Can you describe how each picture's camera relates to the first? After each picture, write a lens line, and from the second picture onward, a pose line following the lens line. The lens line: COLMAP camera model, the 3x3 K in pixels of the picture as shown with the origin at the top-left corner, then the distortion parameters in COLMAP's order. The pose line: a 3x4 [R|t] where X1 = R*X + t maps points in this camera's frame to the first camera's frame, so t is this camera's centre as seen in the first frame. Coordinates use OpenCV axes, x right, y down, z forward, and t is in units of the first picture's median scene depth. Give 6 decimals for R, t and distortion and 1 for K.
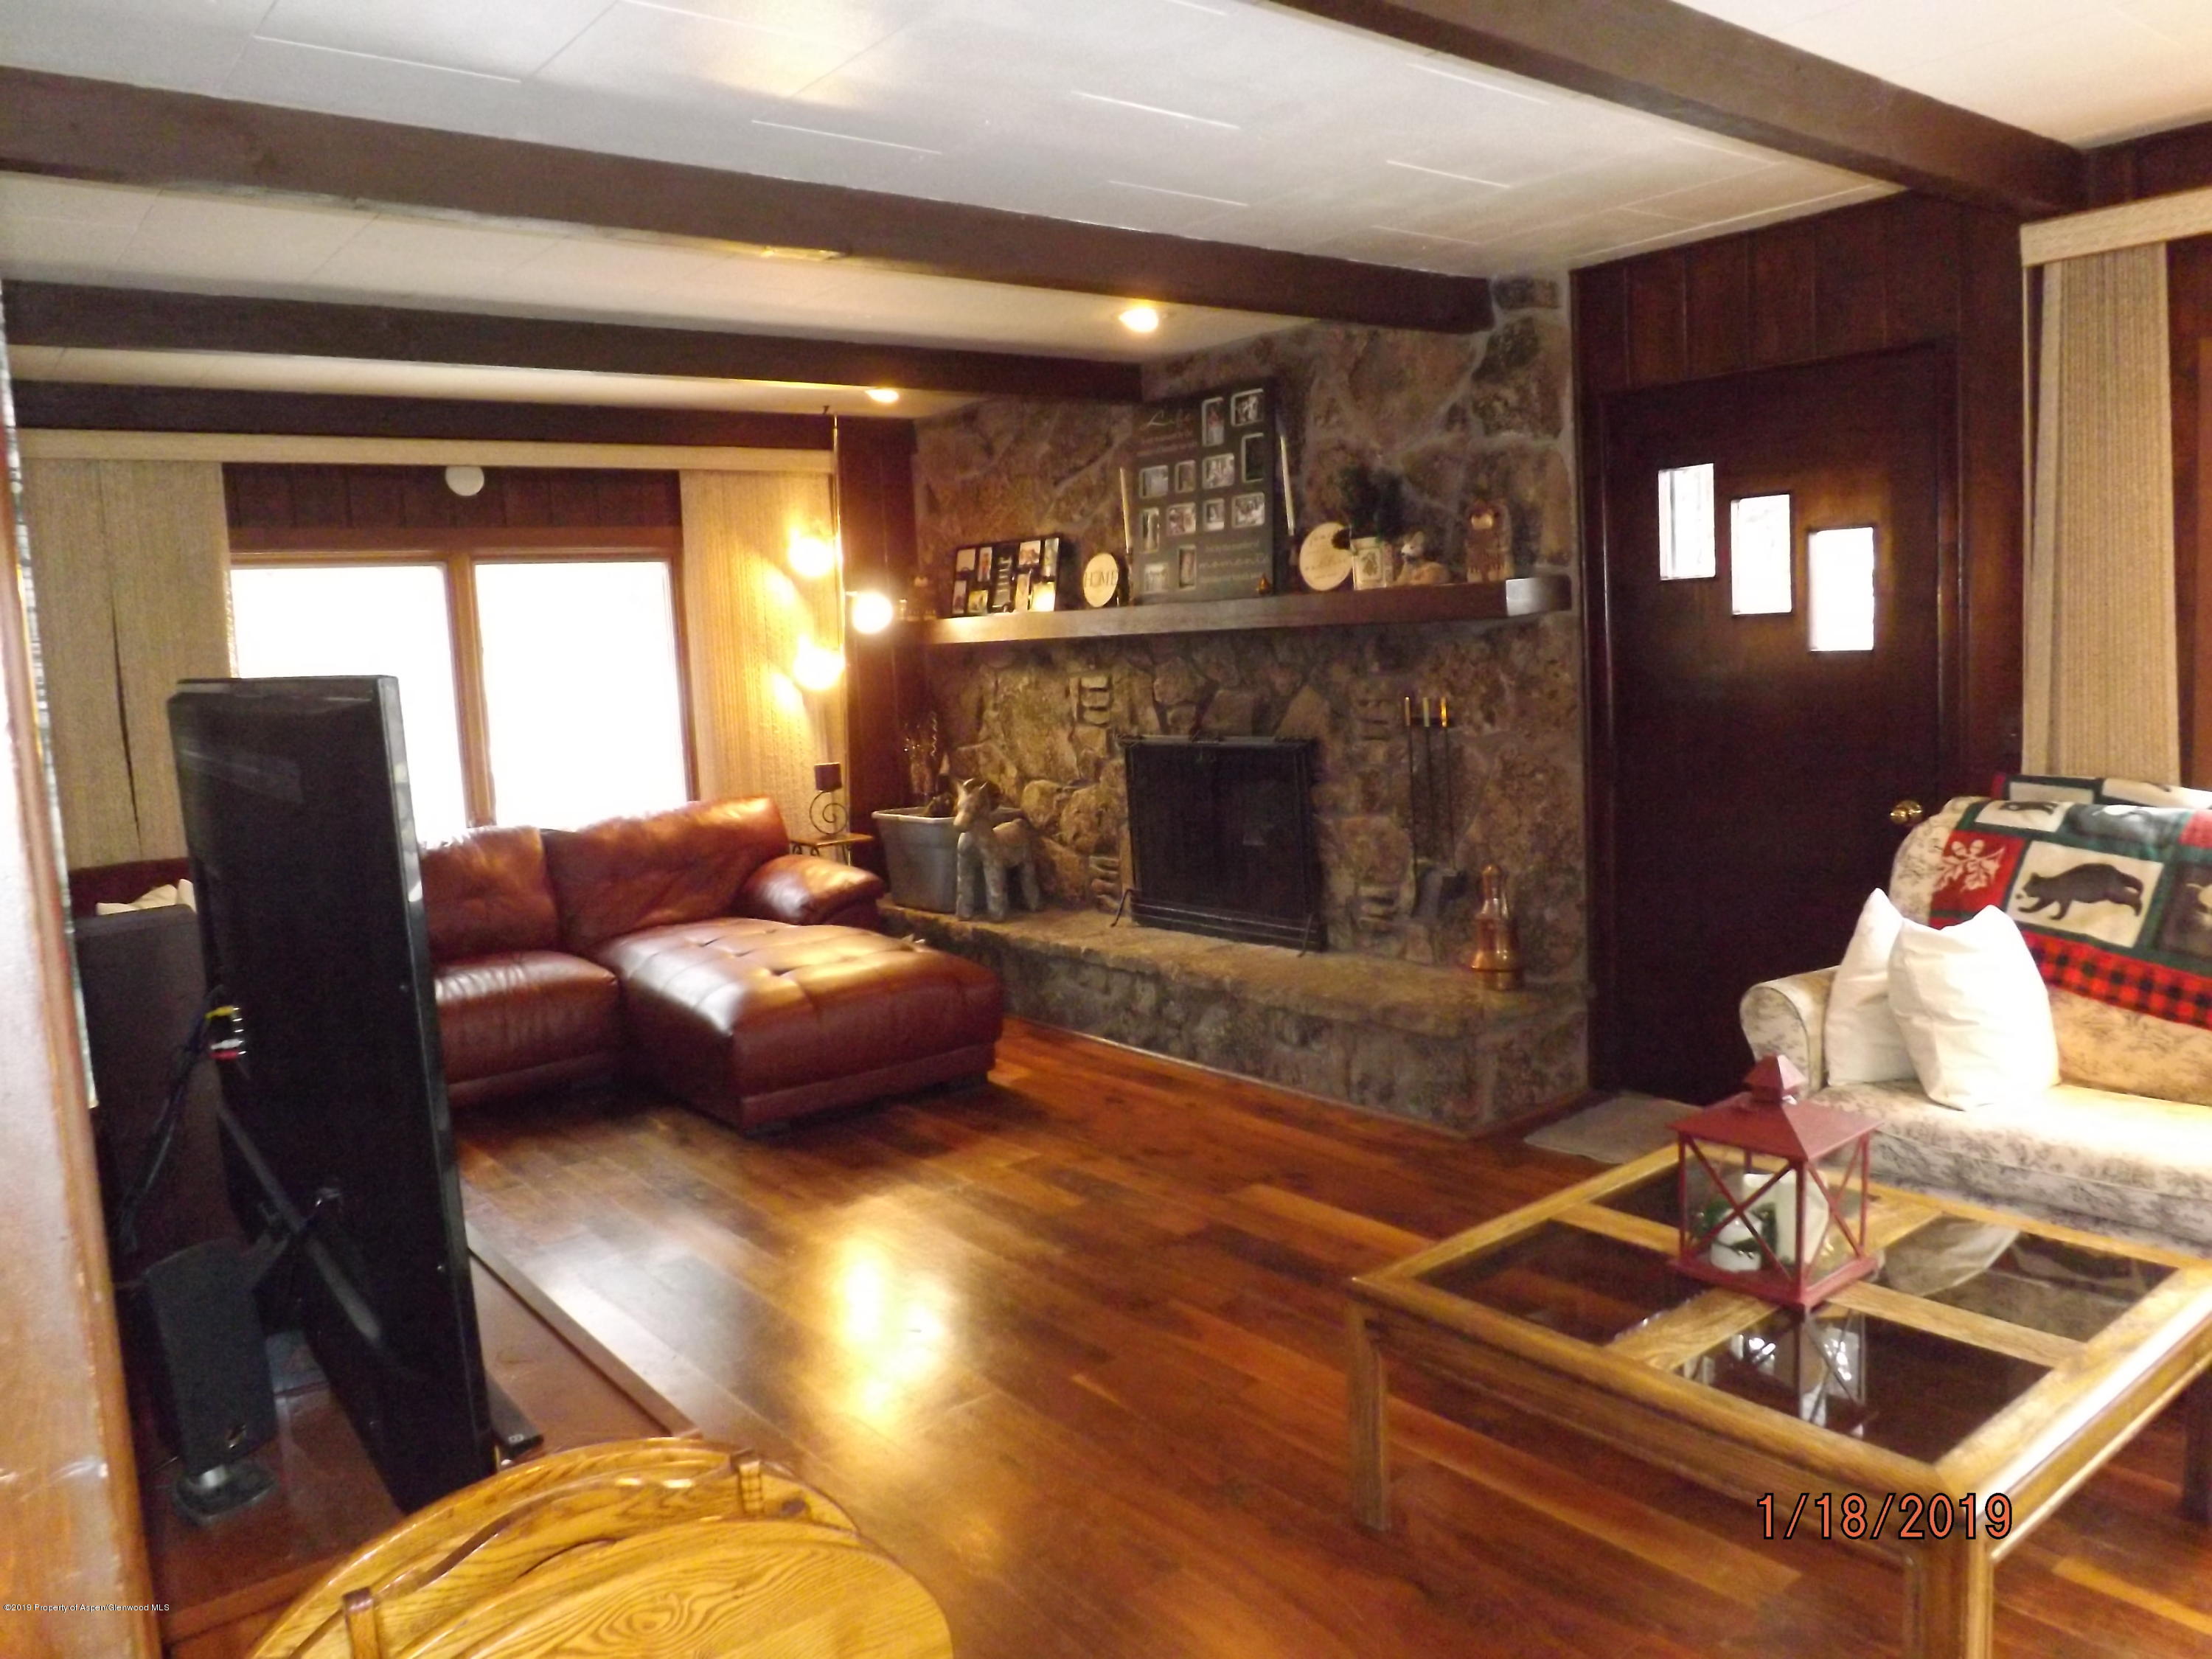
lens RADIAL K [[1607.2, 0, 1104.4], [0, 1607.2, 824.9], [0, 0, 1]] dist [-0.059747, 0.021188]
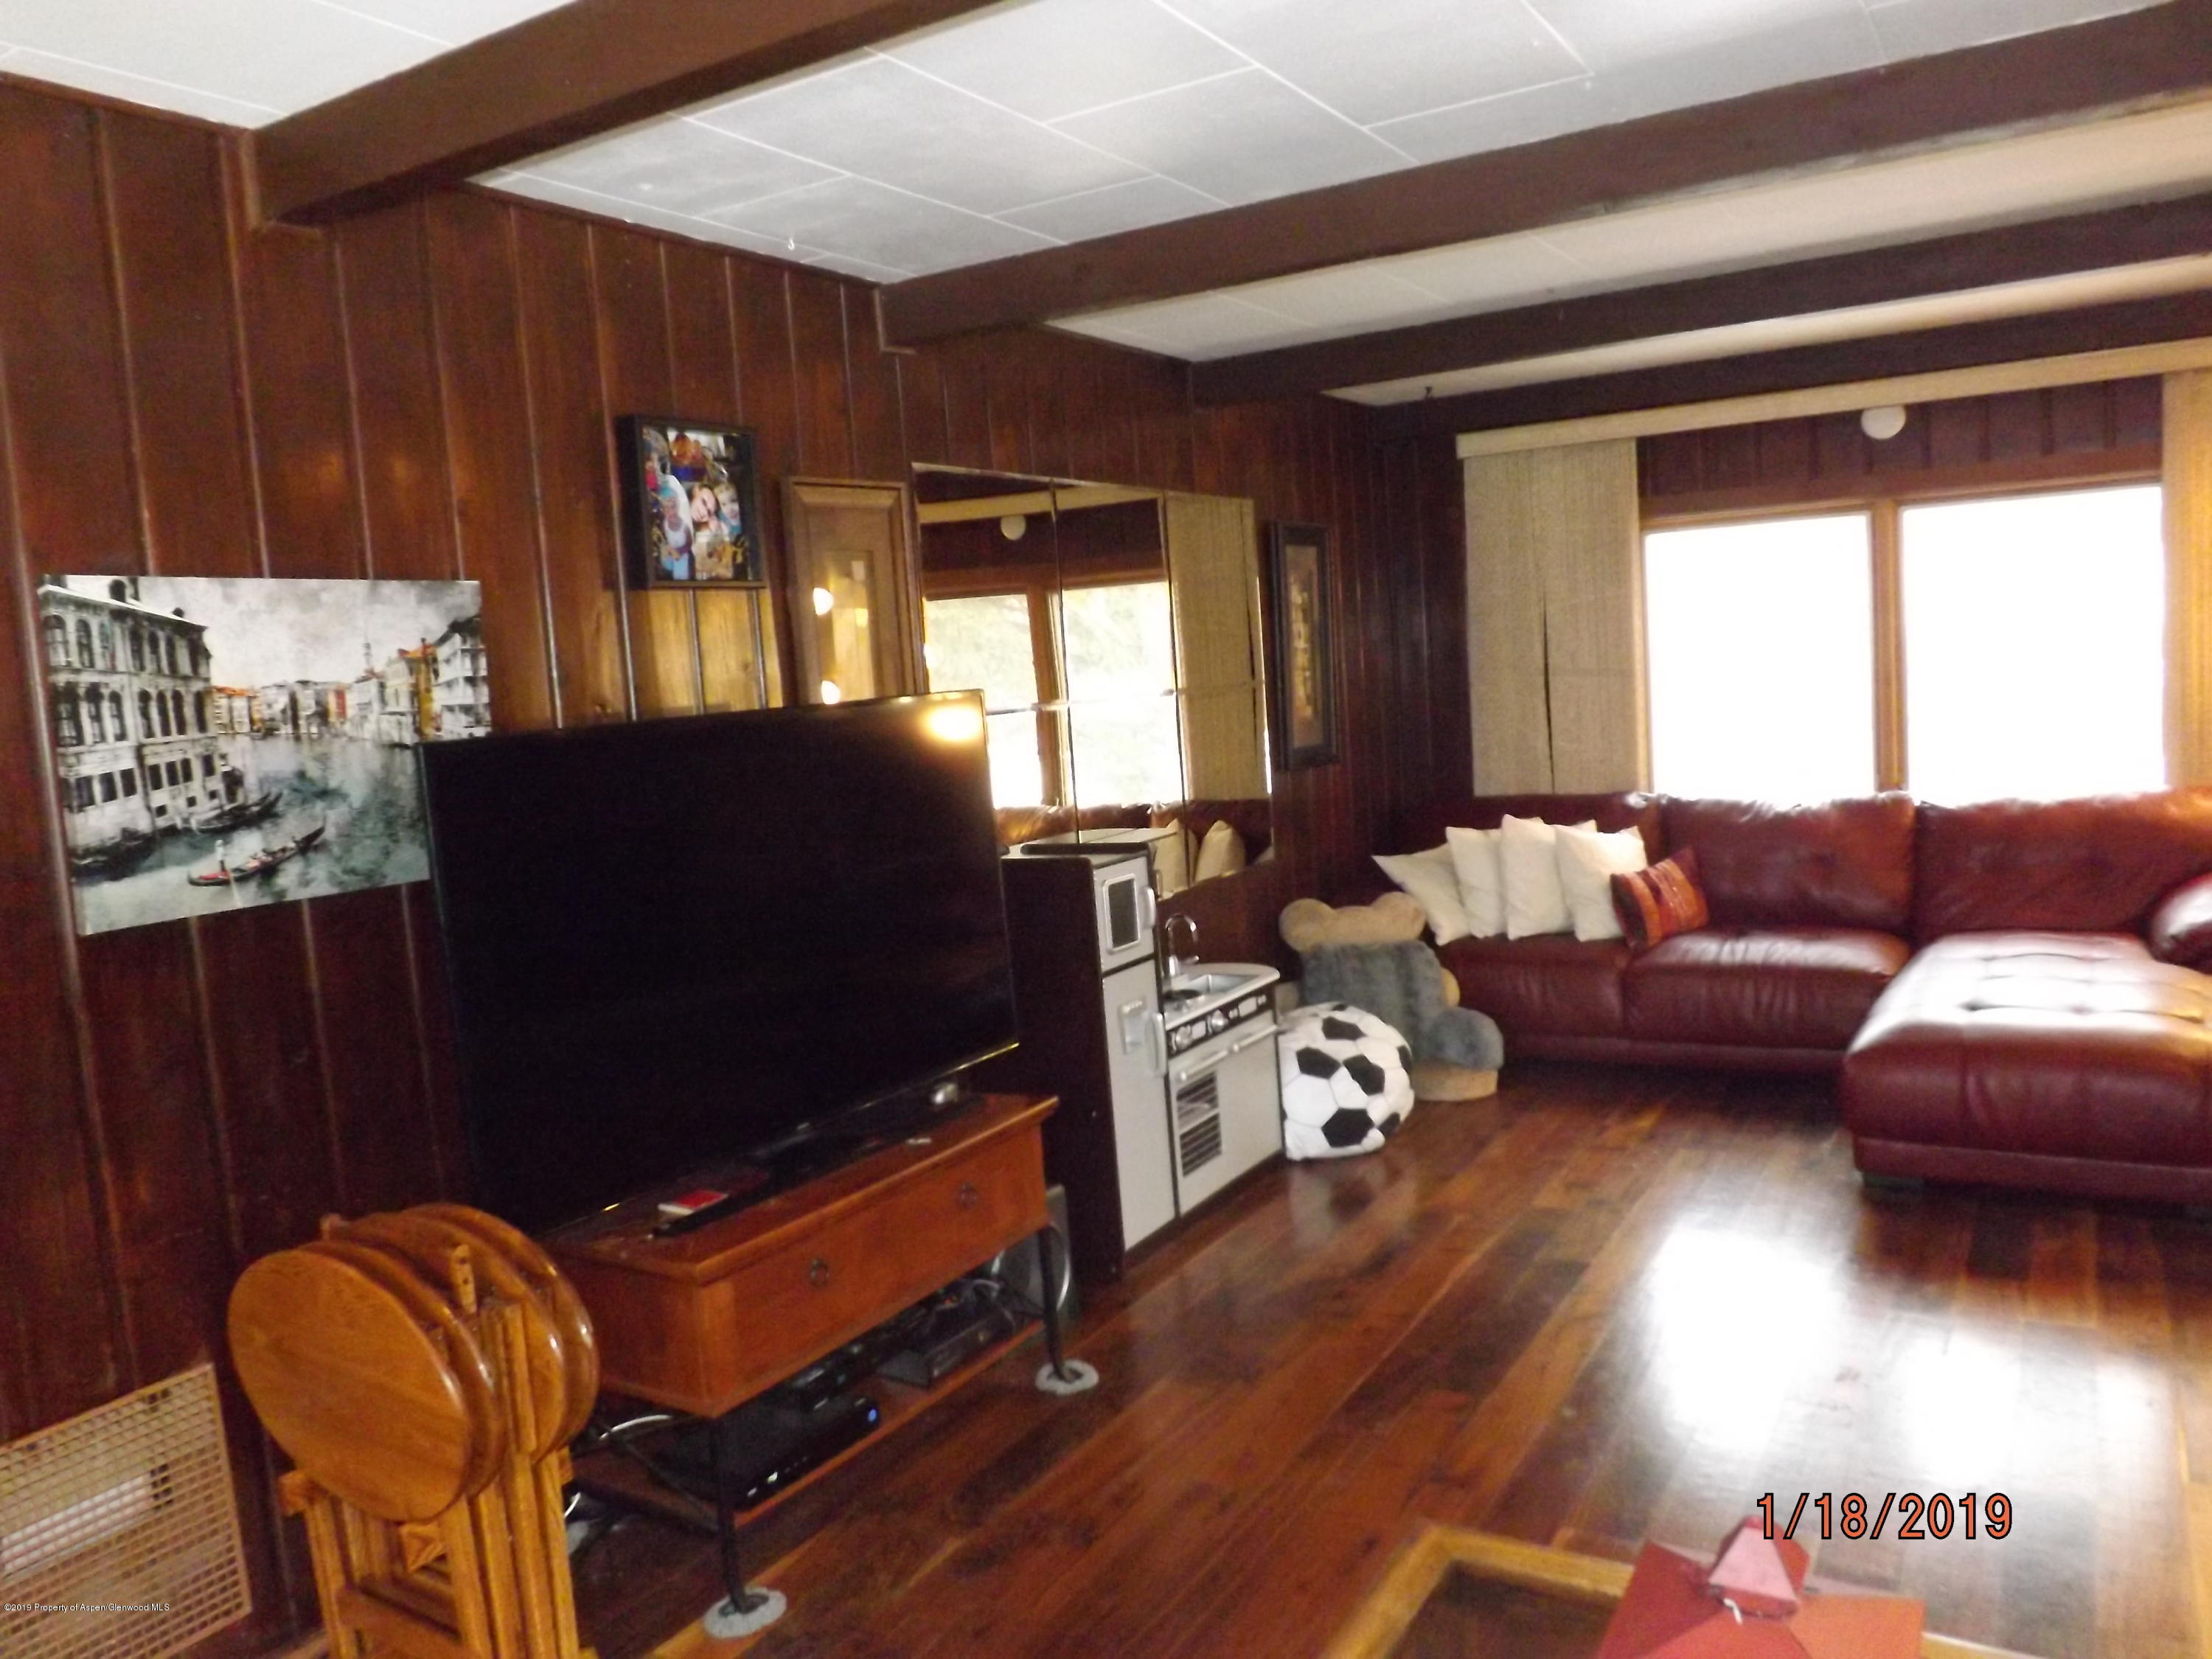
lens RADIAL K [[1607.2, 0, 1093.2], [0, 1607.2, 828.7], [0, 0, 1]] dist [-0.059747, 0.021188]
pose [[0.335436, 0.119592, -0.934441, 0.430359], [-0.061840, 0.992565, 0.104832, -0.061238], [0.940031, 0.022621, 0.340338, 0.319810]]
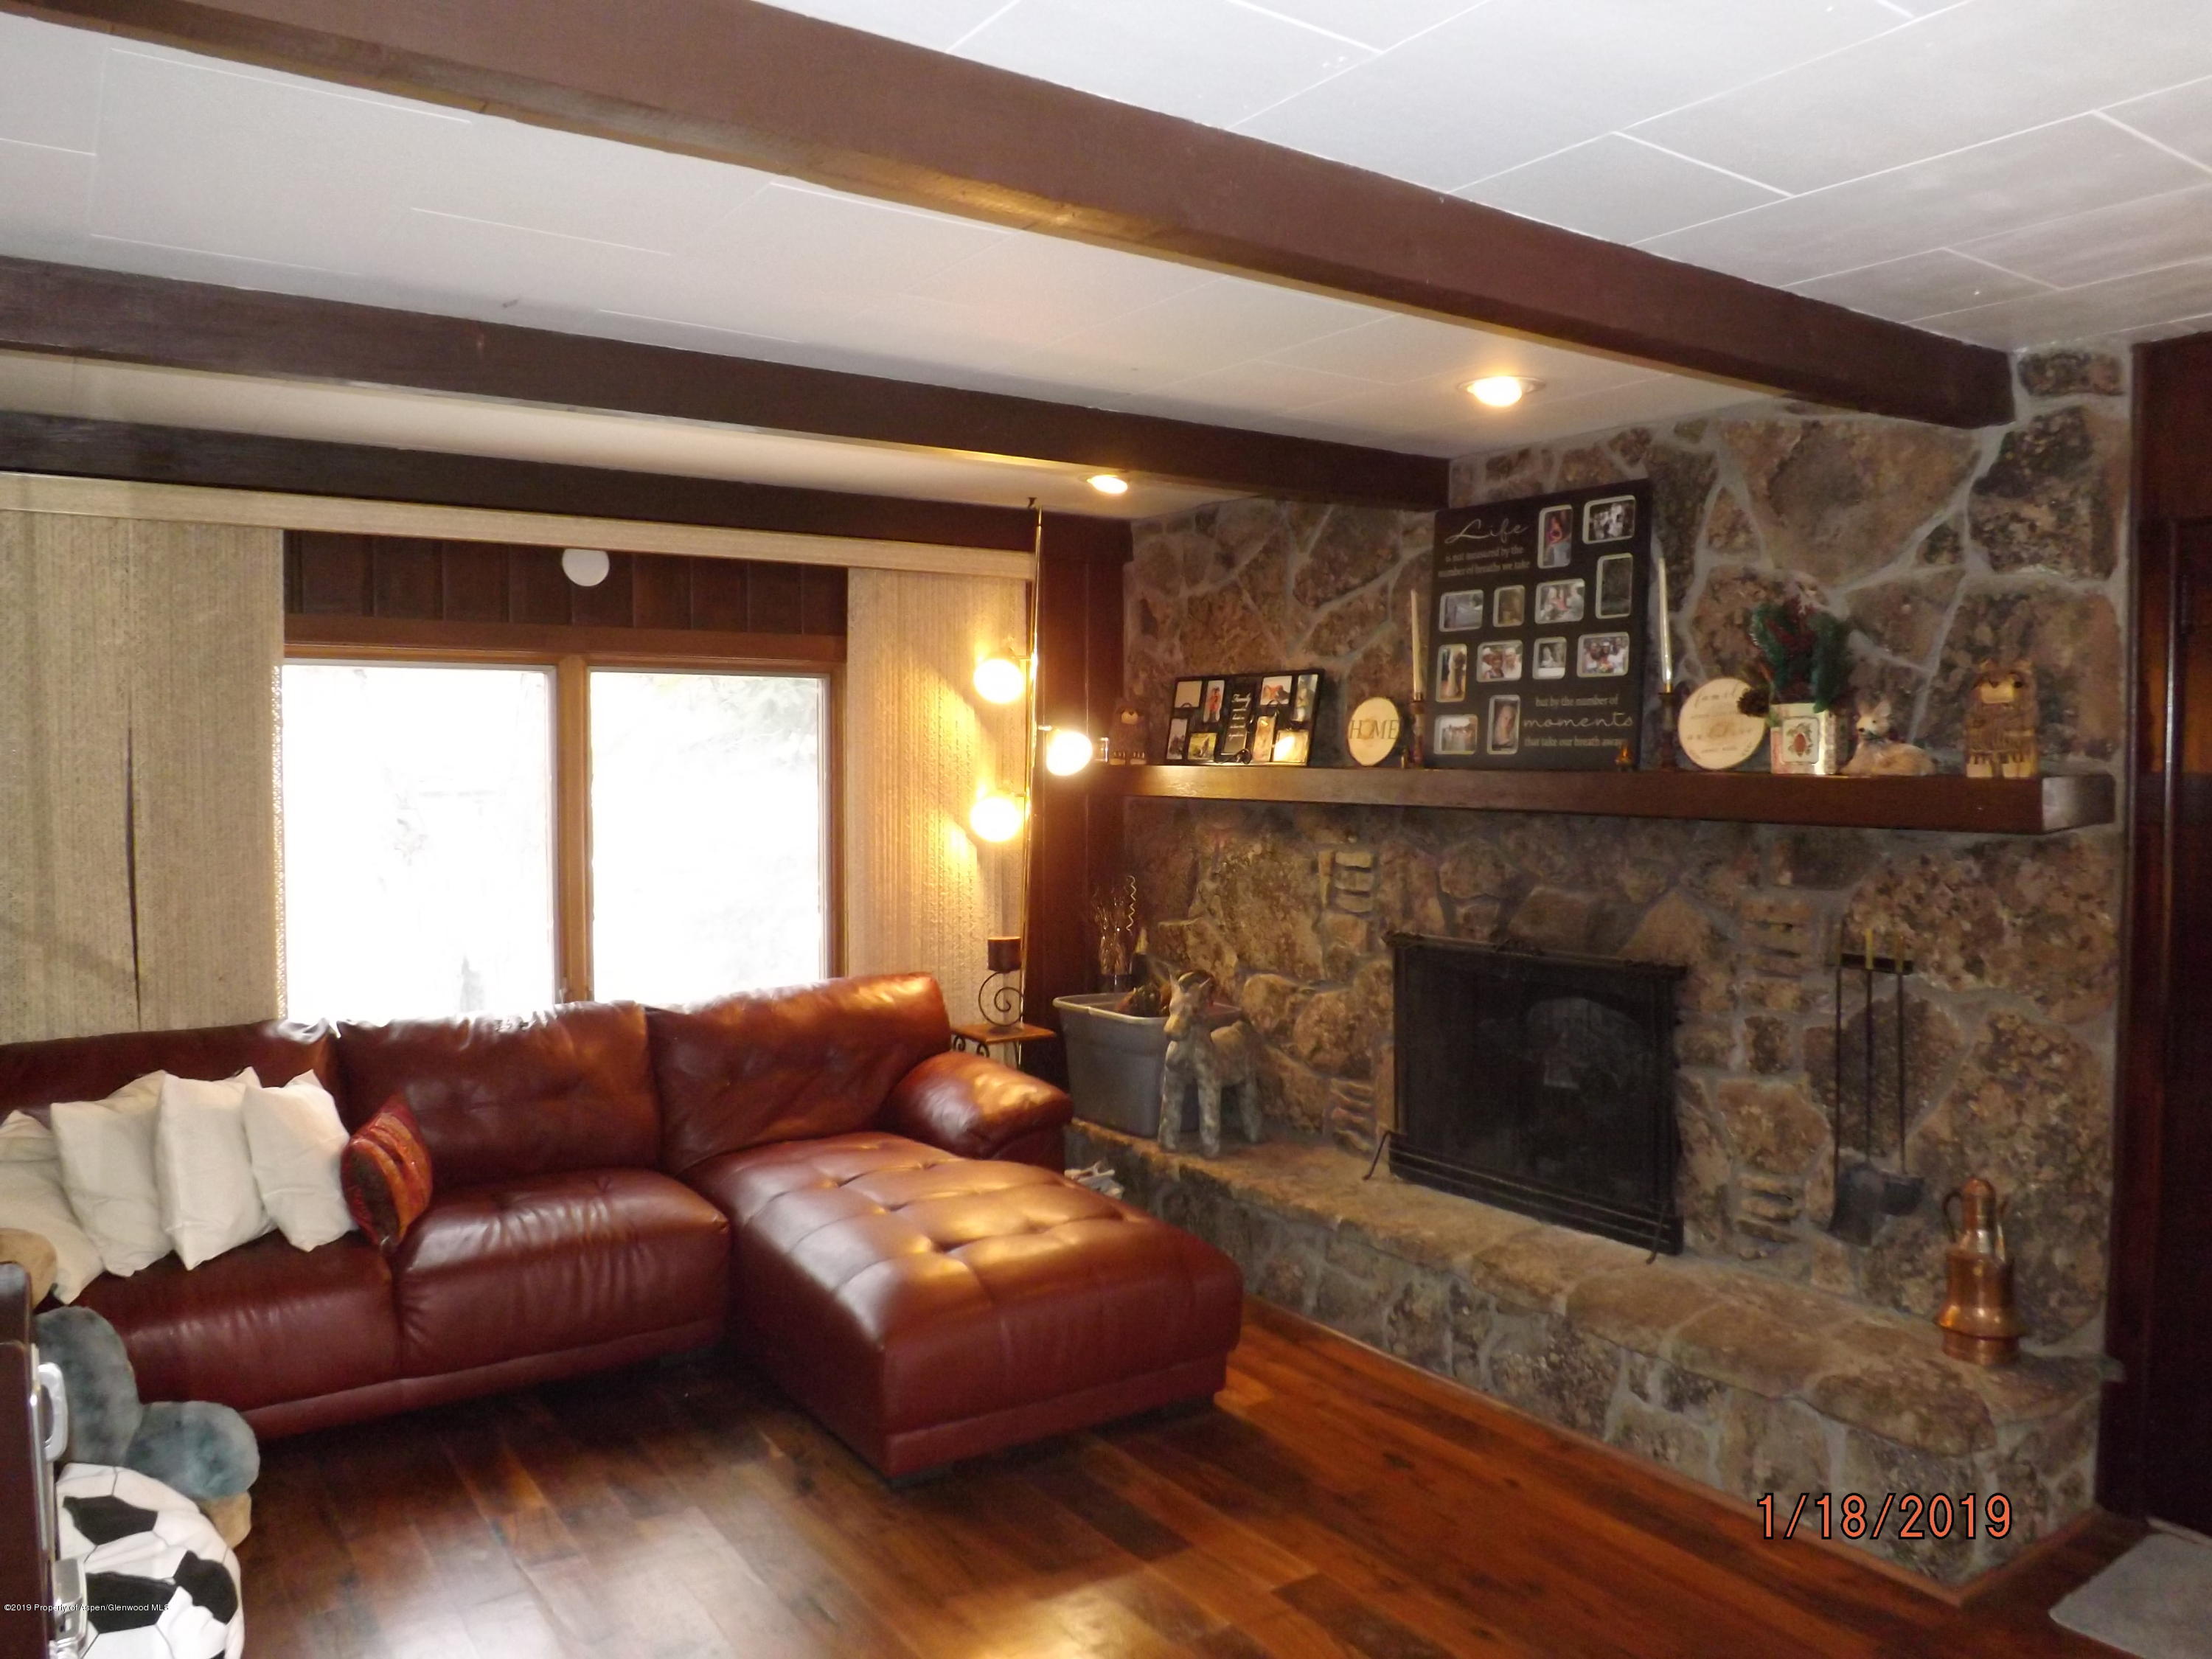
lens RADIAL K [[1607.2, 0, 1105.4], [0, 1607.2, 835.1], [0, 0, 1]] dist [-0.059747, 0.021188]
pose [[0.995994, 0.055471, -0.070140, -0.097451], [-0.059929, 0.996204, -0.063143, -0.059080], [0.066371, 0.067094, 0.995537, 0.284333]]
